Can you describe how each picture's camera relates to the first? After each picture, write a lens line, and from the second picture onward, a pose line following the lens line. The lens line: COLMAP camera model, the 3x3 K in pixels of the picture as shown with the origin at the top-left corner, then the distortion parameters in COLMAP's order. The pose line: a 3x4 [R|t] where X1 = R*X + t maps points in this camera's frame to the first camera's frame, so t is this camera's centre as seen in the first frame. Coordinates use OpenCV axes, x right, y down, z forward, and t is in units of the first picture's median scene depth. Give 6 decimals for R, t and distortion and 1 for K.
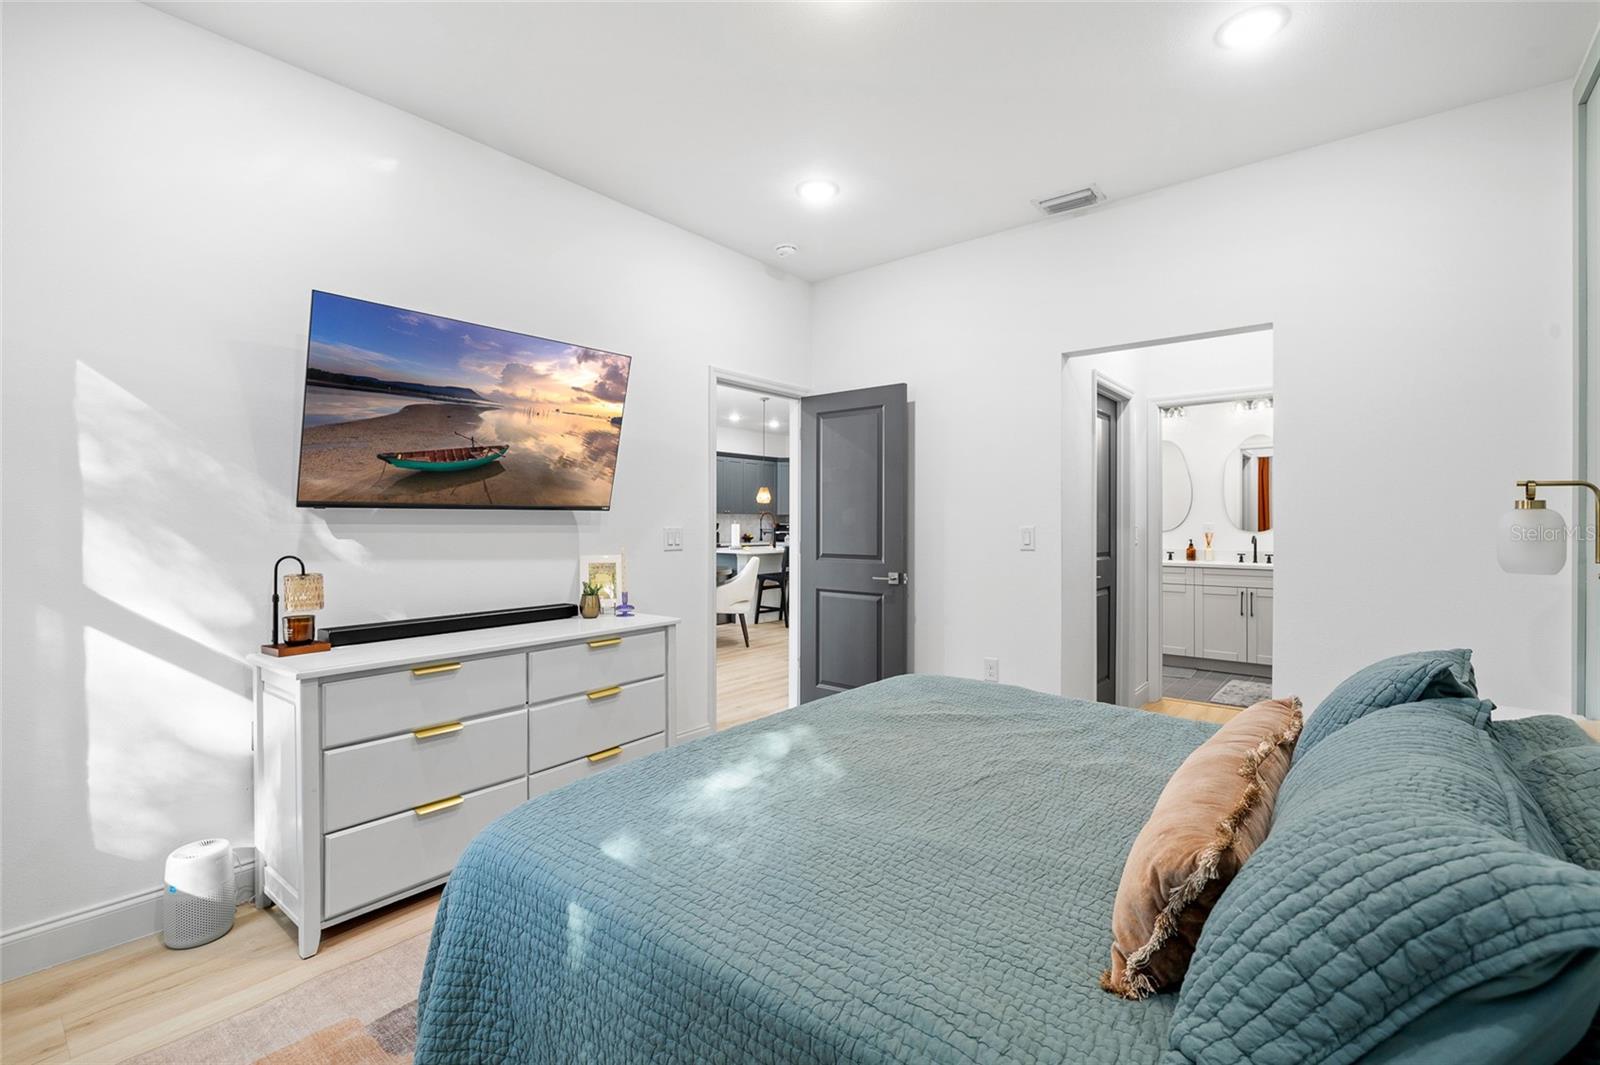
lens RADIAL K [[719.4, 0, 797.9], [0, 719.4, 530.8], [0, 0, 1]] dist [0.003364, 0.000592]
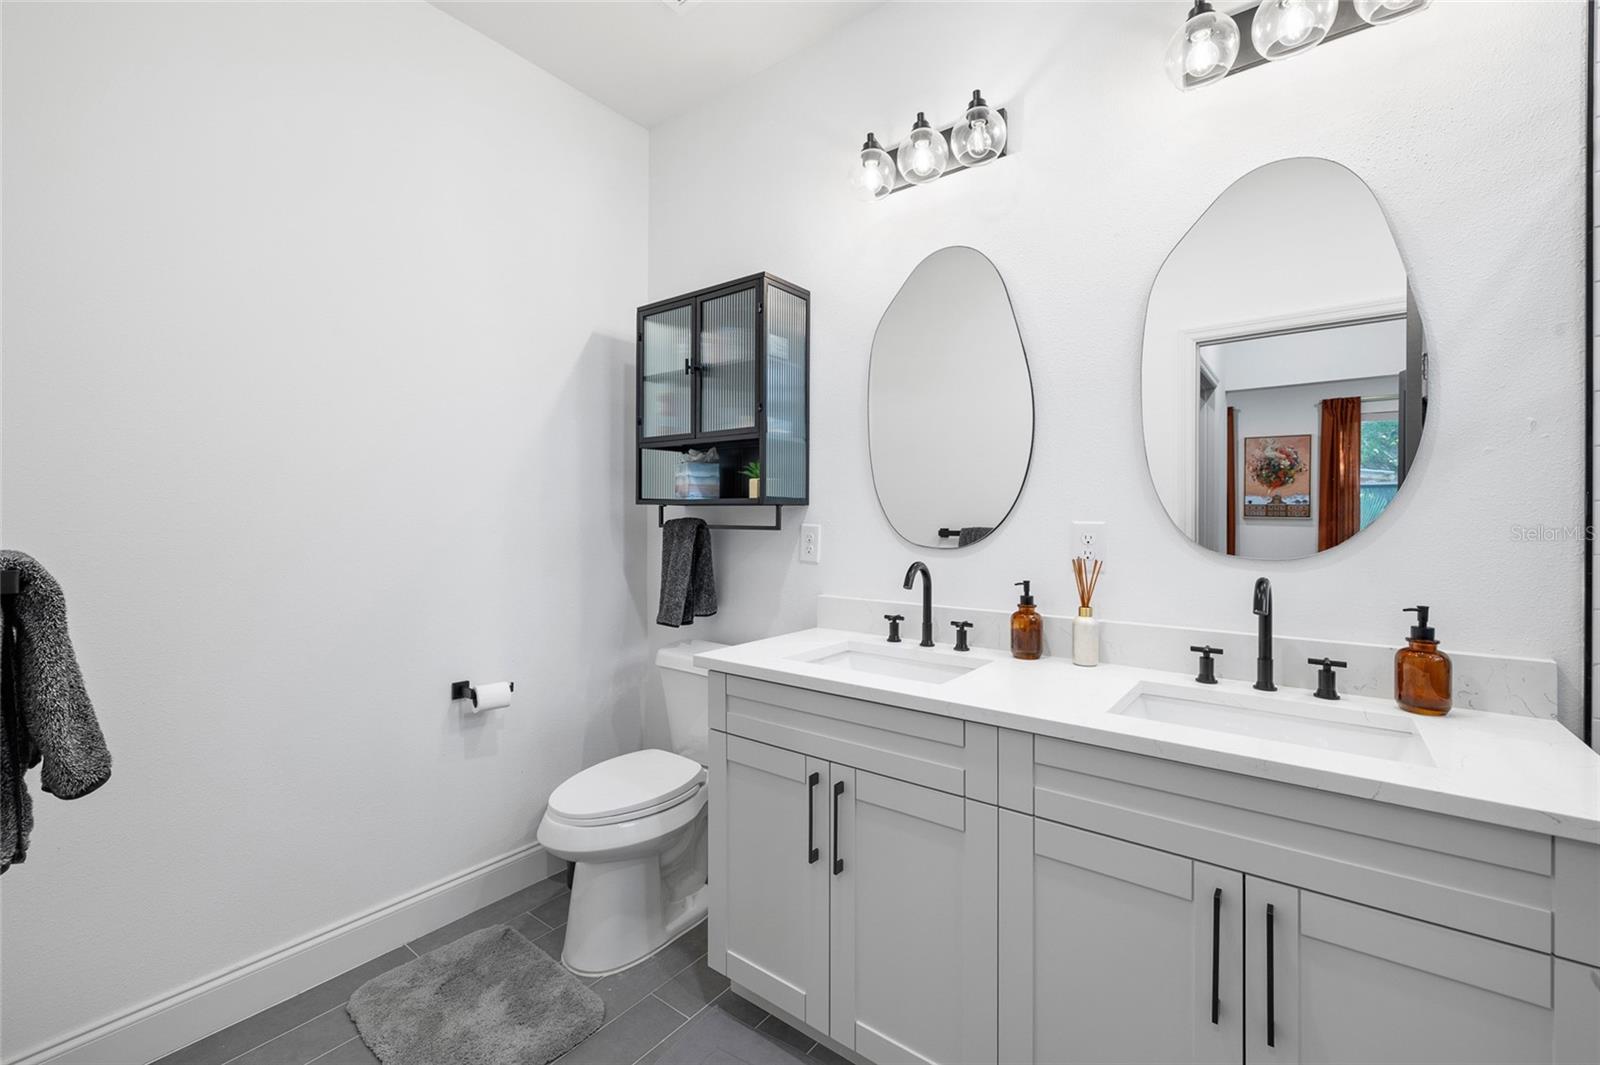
lens RADIAL K [[663.4, 0, 803.5], [0, 663.4, 523.7], [0, 0, 1]] dist [-0.000254, 0.000190]
pose [[0.999699, 0.007899, 0.023235, 0.477641], [-0.007808, 0.999962, -0.003970, -0.008707], [-0.023265, 0.003788, 0.999722, 0.786218]]
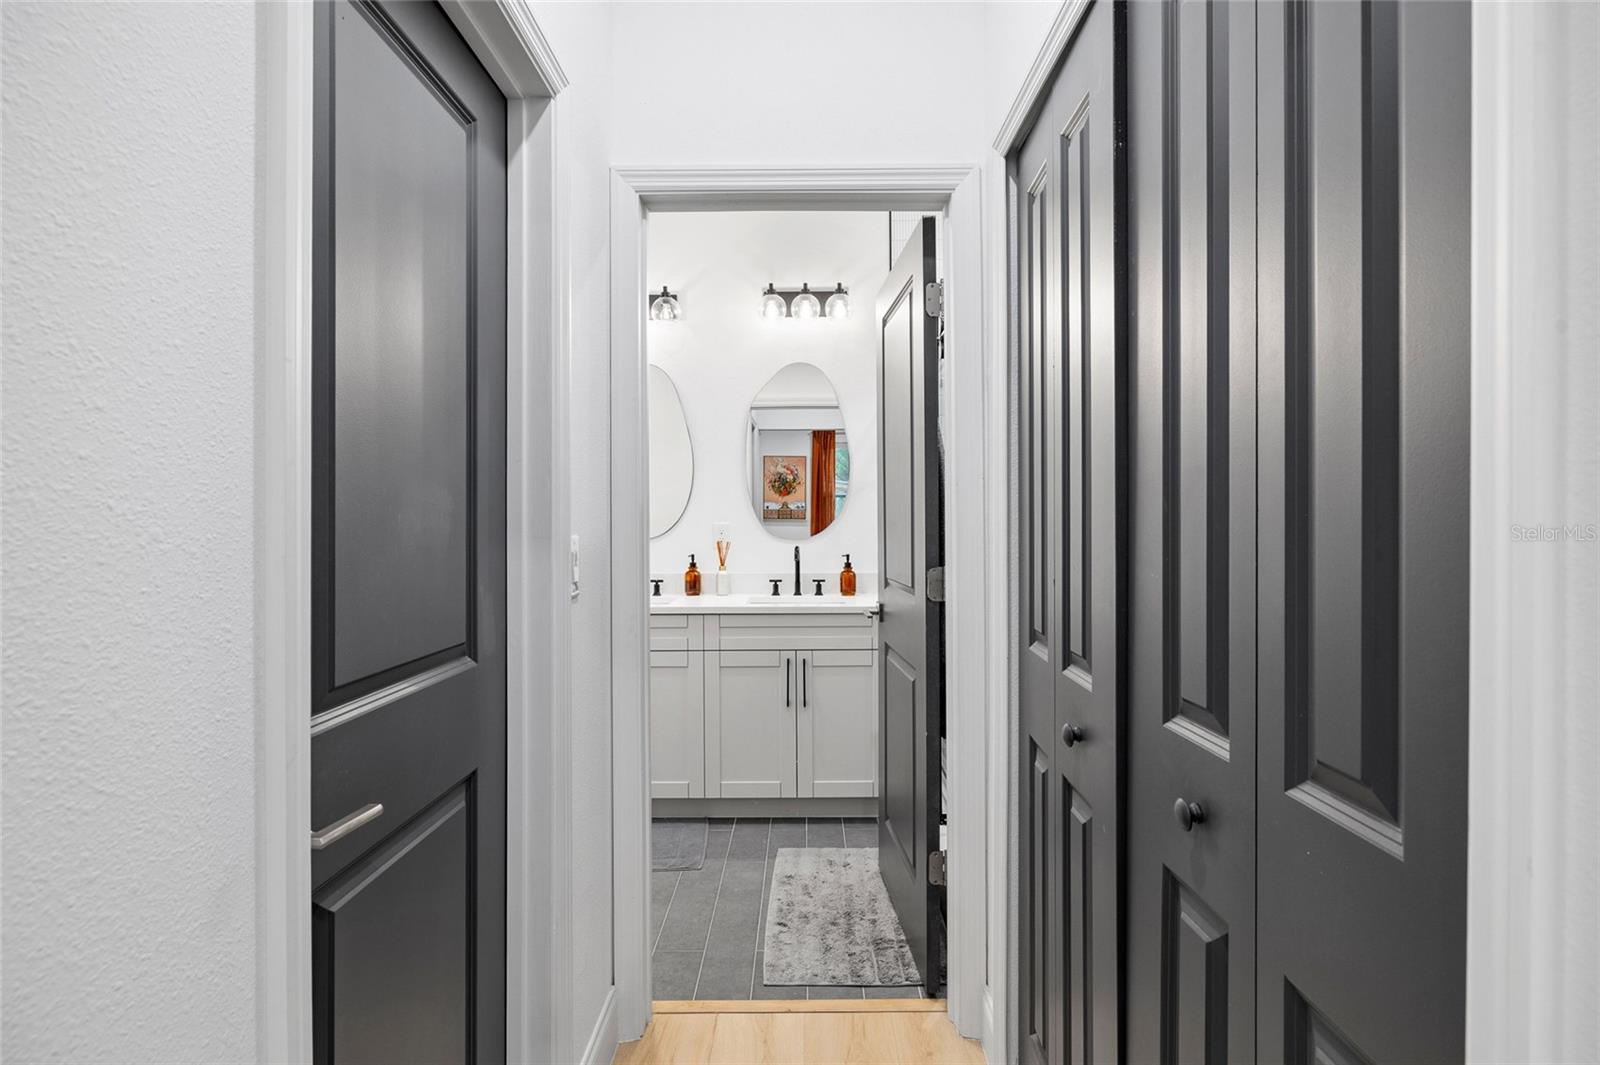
lens RADIAL K [[805.7, 0, 799.7], [0, 805.7, 525.7], [0, 0, 1]] dist [0.001712, 0.000040]
pose [[0.782478, -0.001347, 0.622677, 0.258450], [0.007477, 0.999946, -0.007233, -0.004249], [-0.622634, 0.010316, 0.782445, 0.524770]]
